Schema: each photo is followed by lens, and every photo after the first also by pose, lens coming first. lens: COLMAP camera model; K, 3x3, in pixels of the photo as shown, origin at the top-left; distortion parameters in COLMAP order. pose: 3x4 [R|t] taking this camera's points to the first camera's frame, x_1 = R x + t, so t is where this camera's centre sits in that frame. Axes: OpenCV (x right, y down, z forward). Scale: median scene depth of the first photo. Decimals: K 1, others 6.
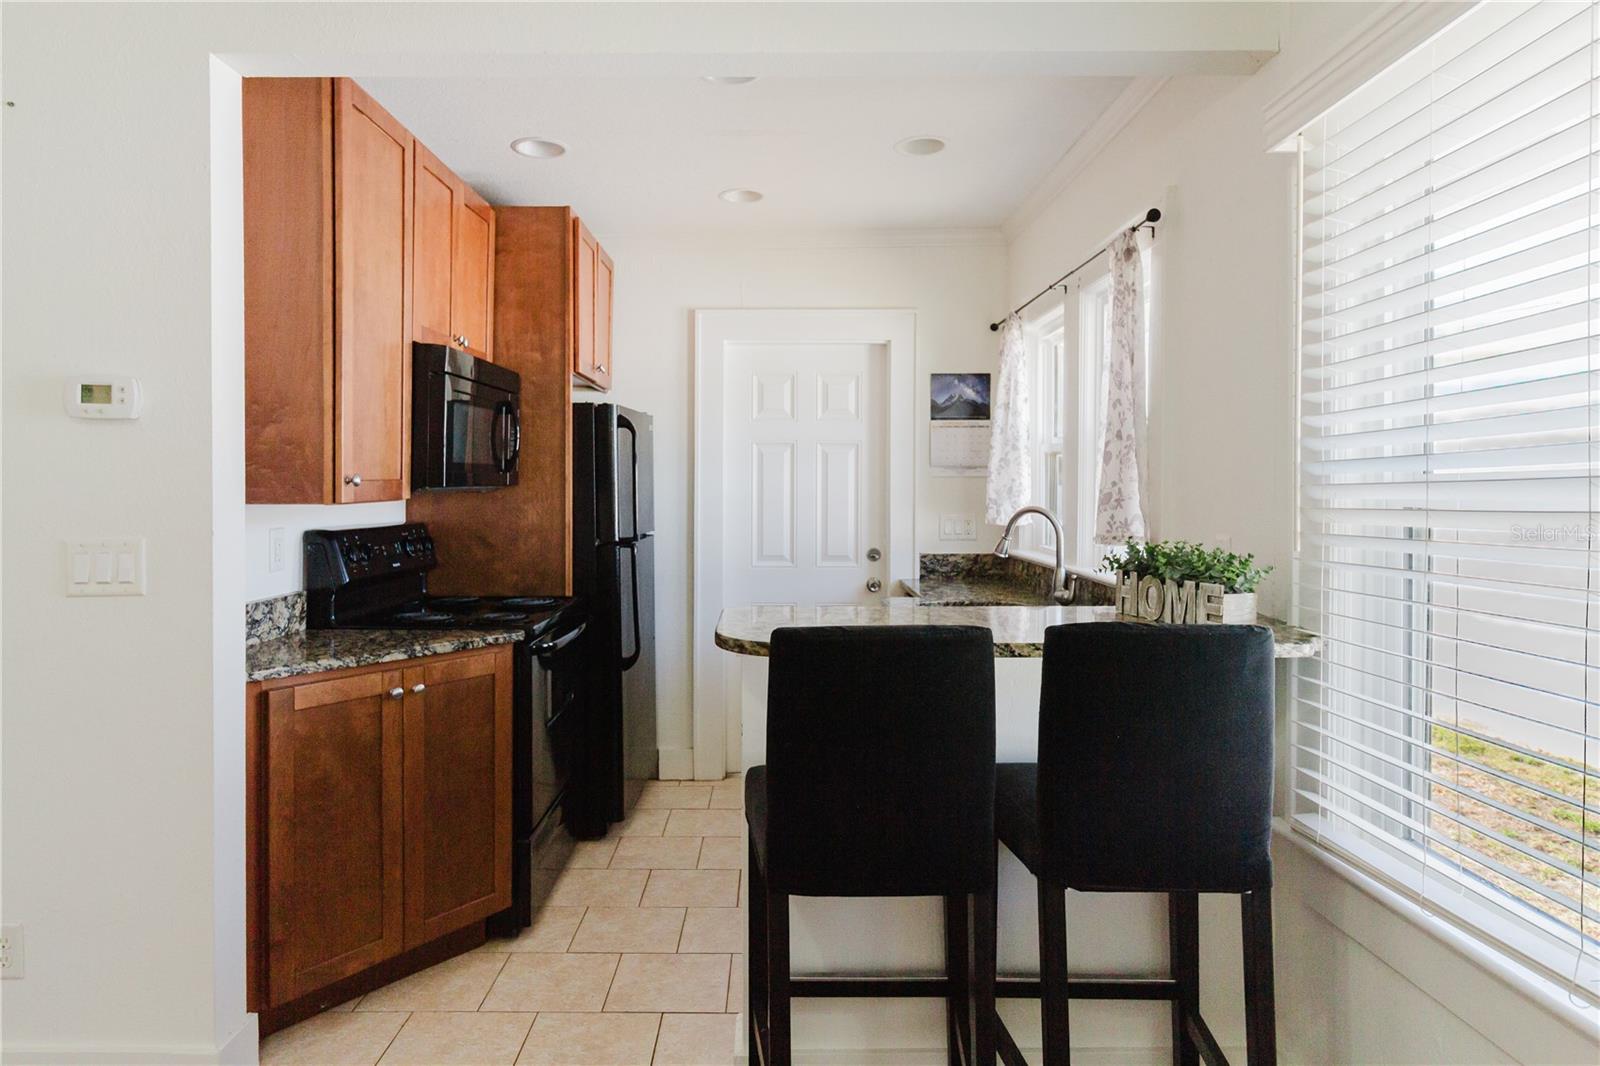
lens RADIAL K [[893.9, 0, 800.0], [0, 893.9, 533.0], [0, 0, 1]] dist [-0.002297, -0.000068]
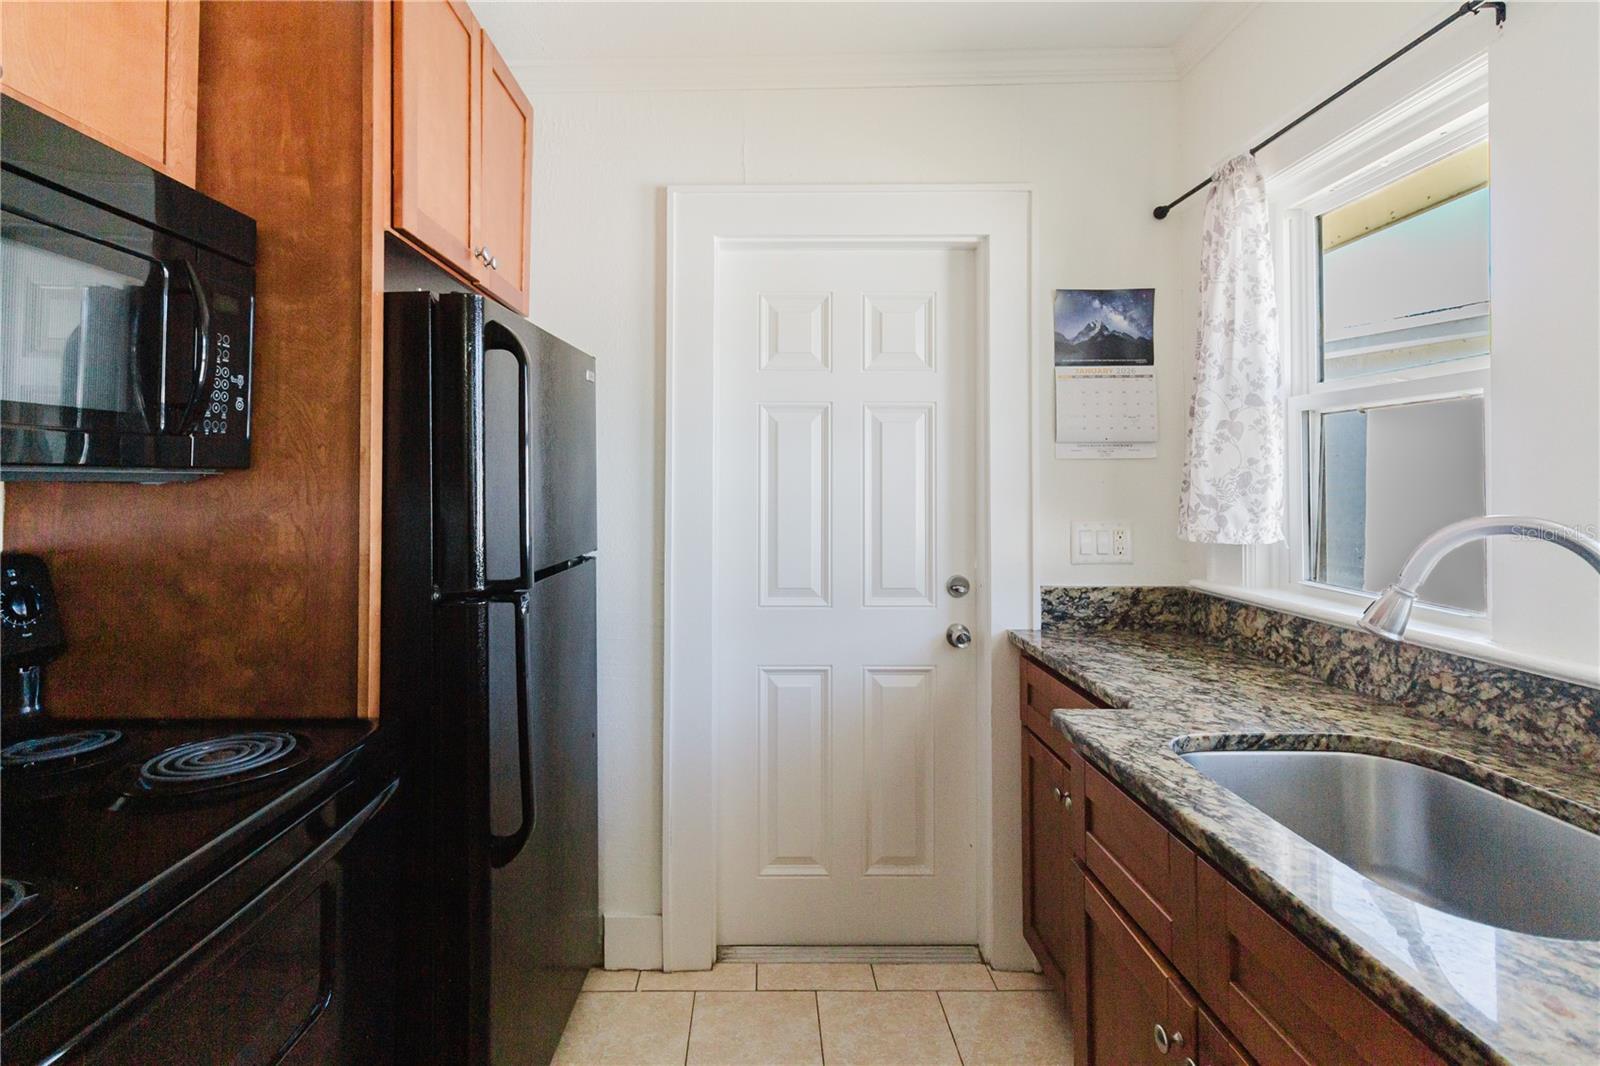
lens RADIAL K [[754.9, 0, 796.0], [0, 754.9, 502.0], [0, 0, 1]] dist [-0.010716, 0.000039]
pose [[0.999852, -0.002077, 0.017080, -0.038980], [0.002530, 0.999645, -0.026542, -0.021038], [-0.017019, 0.026581, 0.999502, 0.498114]]
